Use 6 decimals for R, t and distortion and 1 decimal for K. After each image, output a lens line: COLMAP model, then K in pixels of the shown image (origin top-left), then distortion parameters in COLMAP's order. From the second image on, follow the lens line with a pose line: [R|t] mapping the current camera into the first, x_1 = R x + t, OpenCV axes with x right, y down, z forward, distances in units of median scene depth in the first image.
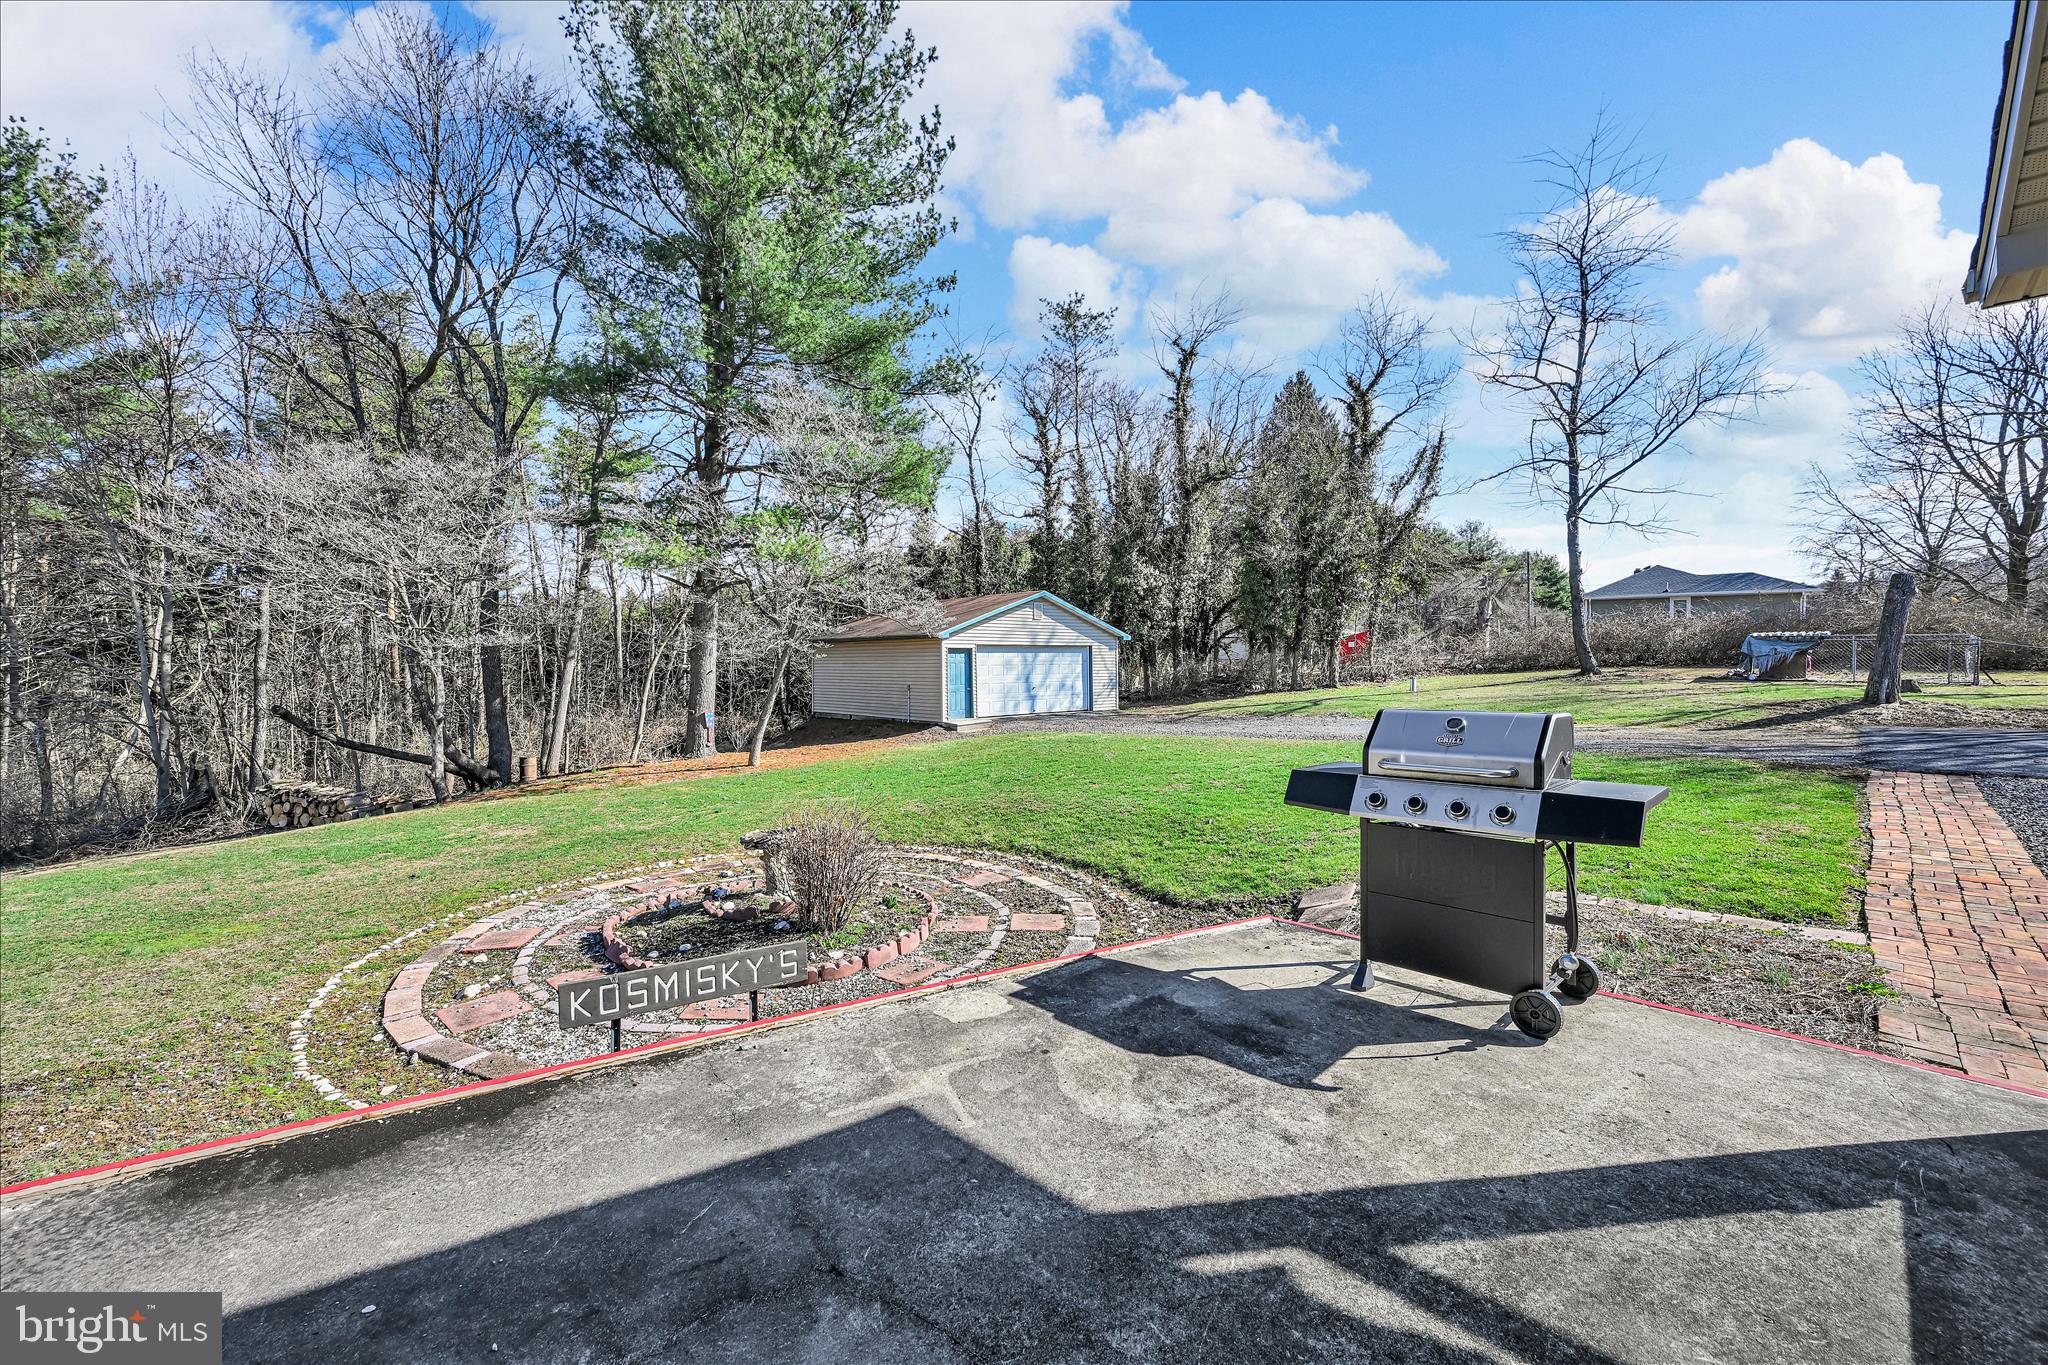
lens RADIAL K [[849.7, 0, 1046.0], [0, 849.7, 671.2], [0, 0, 1]] dist [-0.002434, -0.000263]
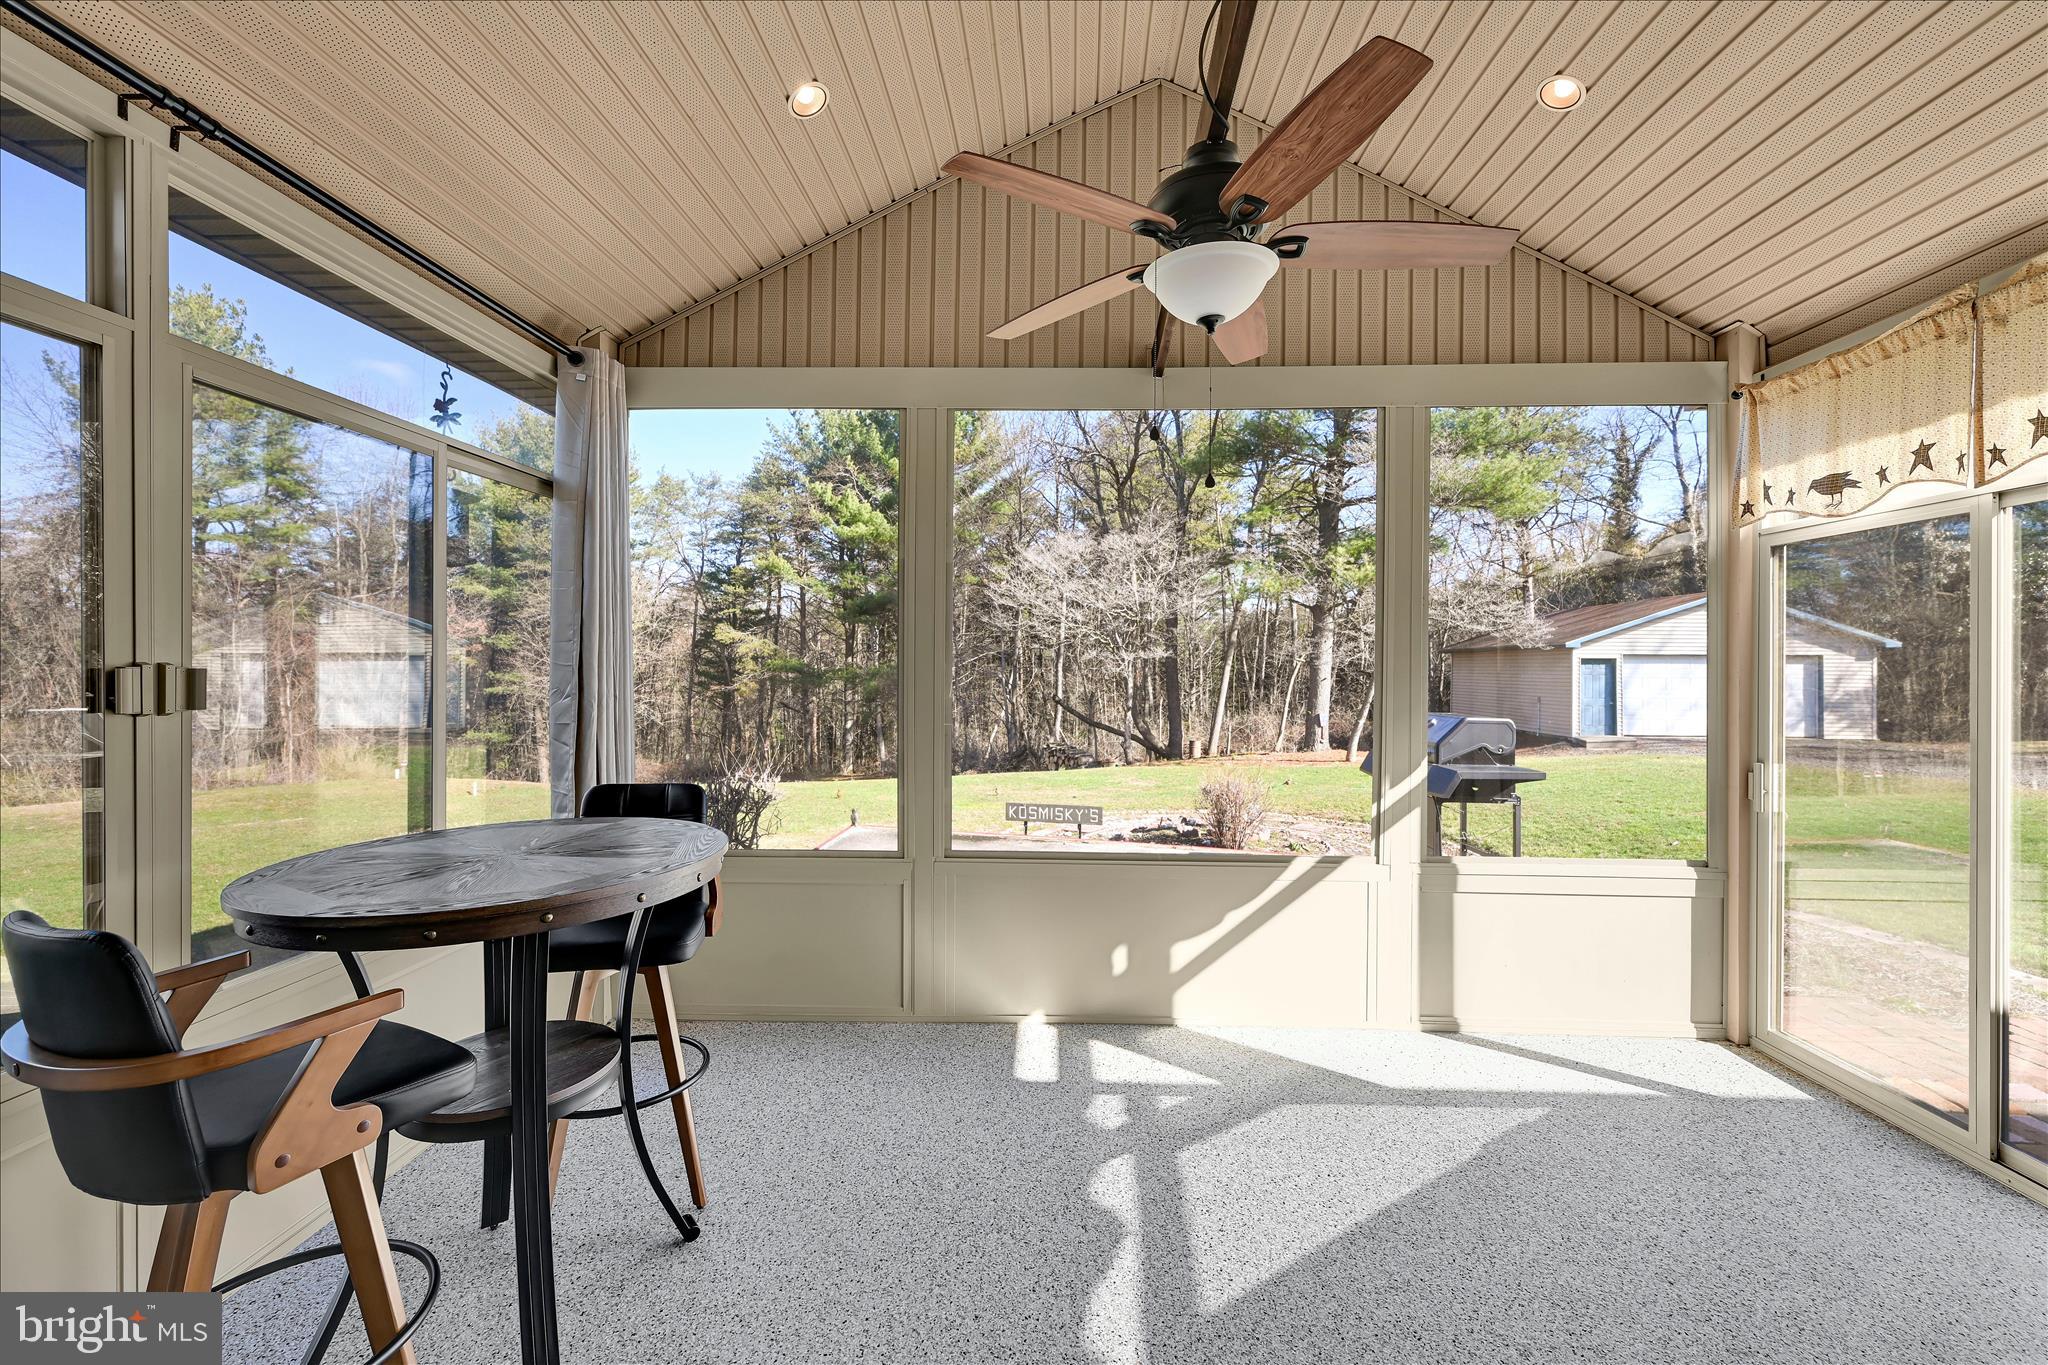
lens RADIAL K [[849.7, 0, 1031.6], [0, 849.7, 674.4], [0, 0, 1]] dist [-0.002434, -0.000263]
pose [[0.678728, 0.013712, -0.734262, 0.167096], [-0.016526, 0.999858, 0.003397, -0.002994], [0.734204, 0.009829, 0.678858, -0.084461]]
